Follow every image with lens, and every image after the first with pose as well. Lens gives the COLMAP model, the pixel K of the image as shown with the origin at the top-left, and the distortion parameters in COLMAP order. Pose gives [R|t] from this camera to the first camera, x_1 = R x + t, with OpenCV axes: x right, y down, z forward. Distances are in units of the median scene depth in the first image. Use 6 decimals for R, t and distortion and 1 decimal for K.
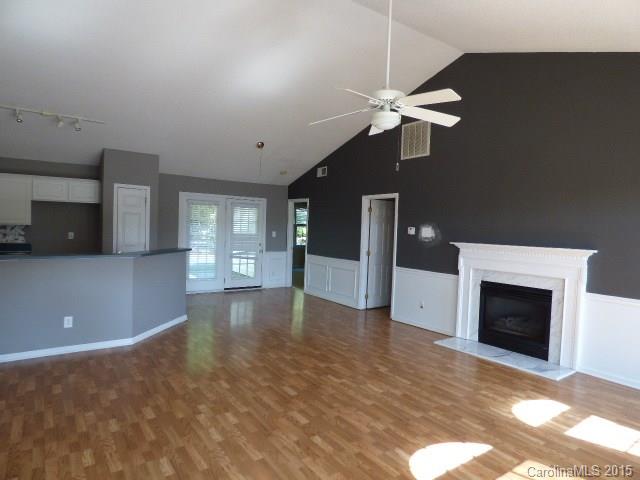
lens RADIAL K [[388.1, 0, 321.3], [0, 388.1, 239.5], [0, 0, 1]] dist [-0.015124, -0.000016]
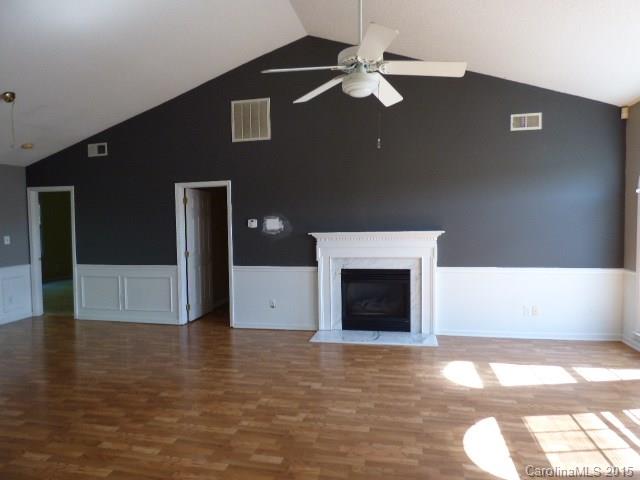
lens RADIAL K [[388.5, 0, 325.0], [0, 388.5, 238.2], [0, 0, 1]] dist [-0.016021, 0.000168]
pose [[0.733513, -0.067456, 0.676320, -0.265168], [0.061228, 0.997575, 0.033091, -0.008925], [-0.676912, 0.017137, 0.735864, 0.252717]]
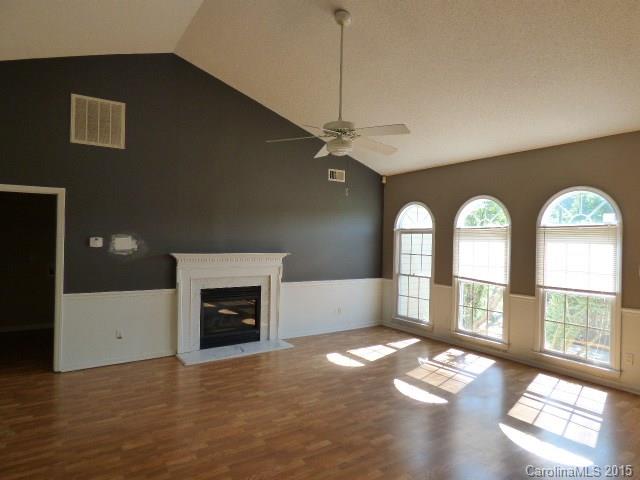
lens RADIAL K [[388.1, 0, 321.3], [0, 388.1, 239.5], [0, 0, 1]] dist [-0.015124, -0.000016]
pose [[0.028714, -0.027490, 0.999210, -0.538256], [0.016447, 0.999499, 0.027025, -0.043482], [-0.999452, 0.015658, 0.029151, 0.577540]]
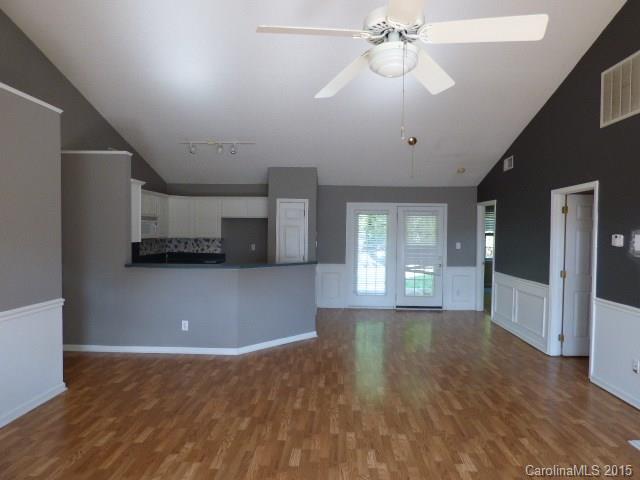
lens RADIAL K [[388.5, 0, 325.0], [0, 388.5, 238.2], [0, 0, 1]] dist [-0.016021, 0.000168]
pose [[0.792676, -0.012131, -0.609522, 0.252014], [-0.007188, 0.999547, -0.029242, -0.005591], [0.609600, 0.027561, 0.792230, 0.260450]]
